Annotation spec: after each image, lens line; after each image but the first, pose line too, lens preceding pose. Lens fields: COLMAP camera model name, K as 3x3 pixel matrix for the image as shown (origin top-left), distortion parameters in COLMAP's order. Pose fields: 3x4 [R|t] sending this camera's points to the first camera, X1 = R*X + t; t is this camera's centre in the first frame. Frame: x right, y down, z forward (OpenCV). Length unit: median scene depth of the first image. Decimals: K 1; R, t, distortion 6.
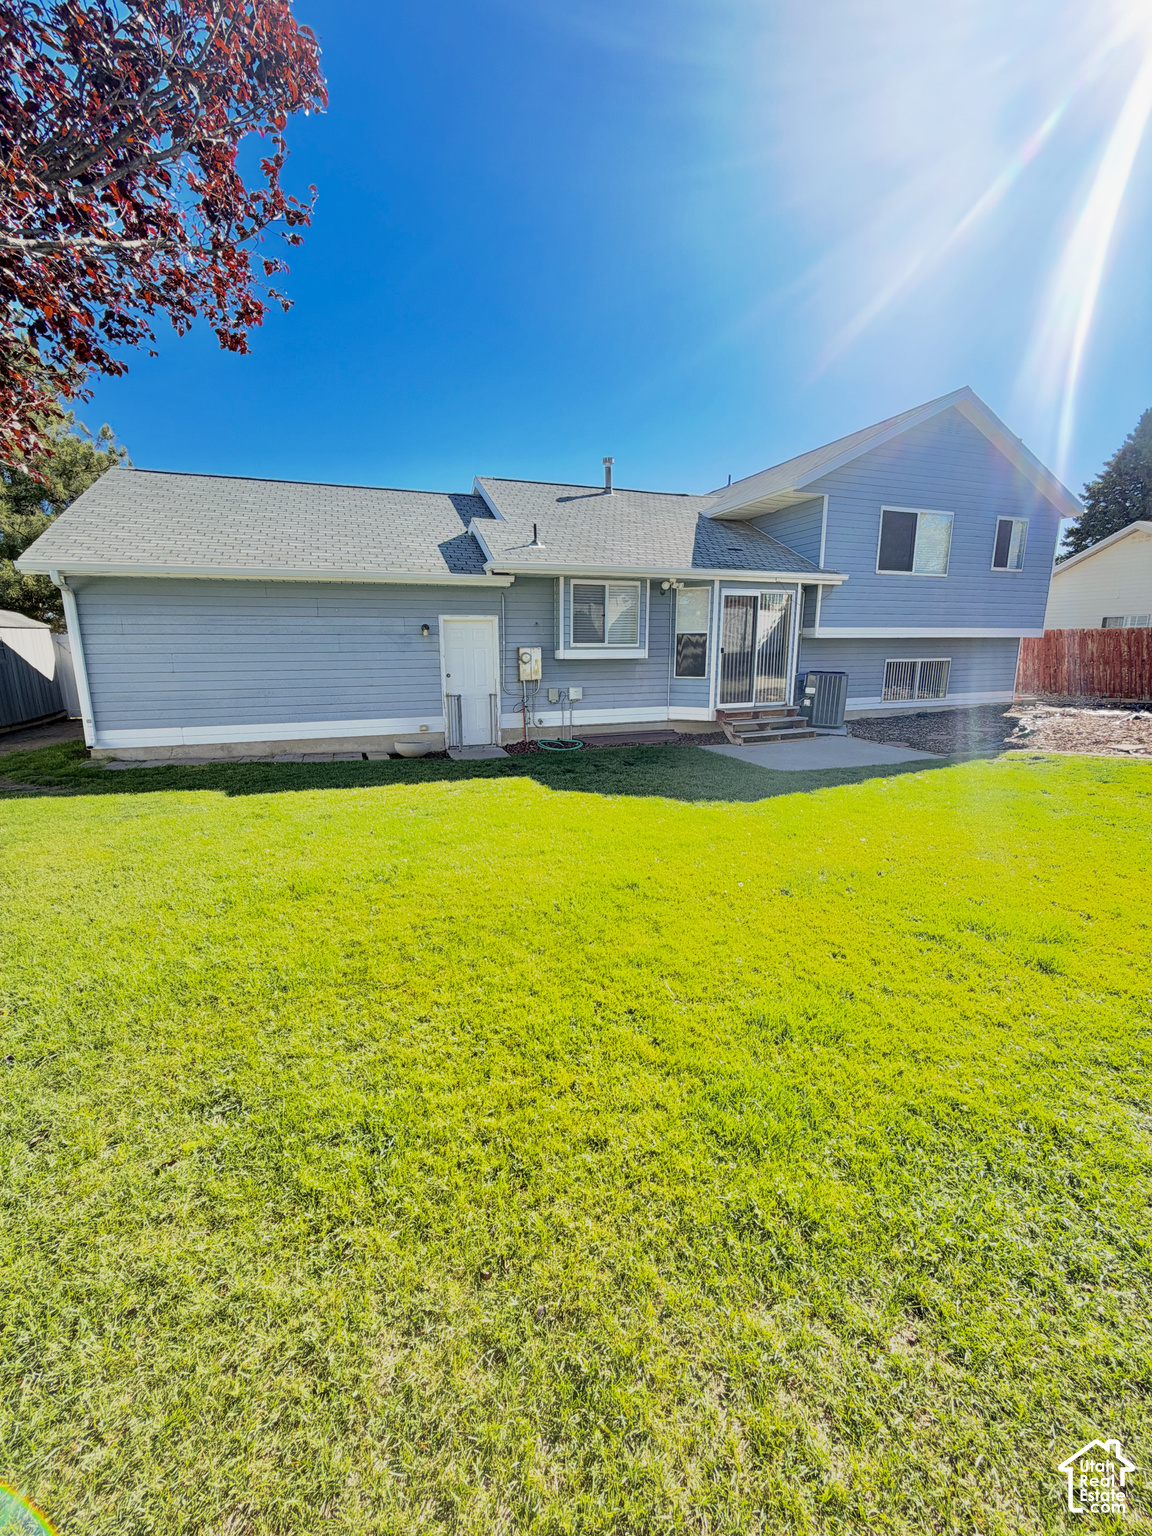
lens RADIAL K [[611.0, 0, 575.7], [0, 611.0, 767.0], [0, 0, 1]] dist [-0.002248, -0.000245]
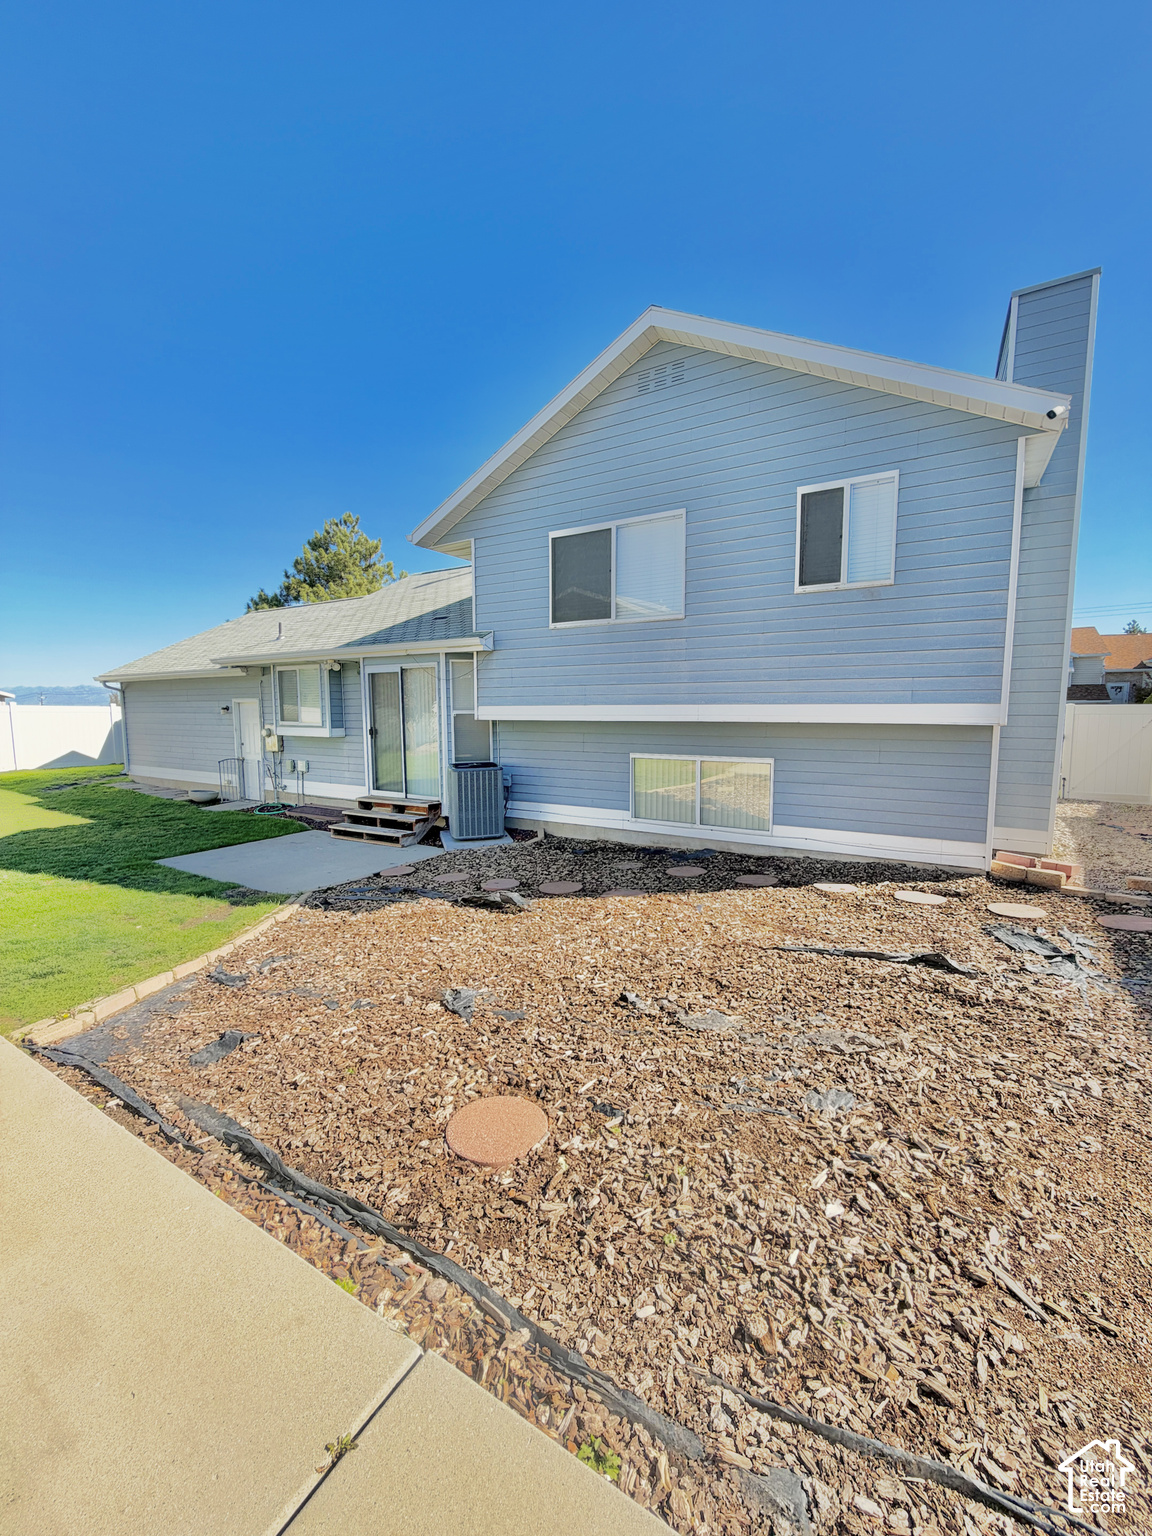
lens RADIAL K [[611.0, 0, 575.2], [0, 611.0, 768.9], [0, 0, 1]] dist [-0.002248, -0.000245]
pose [[0.636660, 0.082835, -0.766683, 1.063828], [-0.151728, 0.988235, -0.019224, -0.154816], [0.756071, 0.128566, 0.641738, 0.610438]]
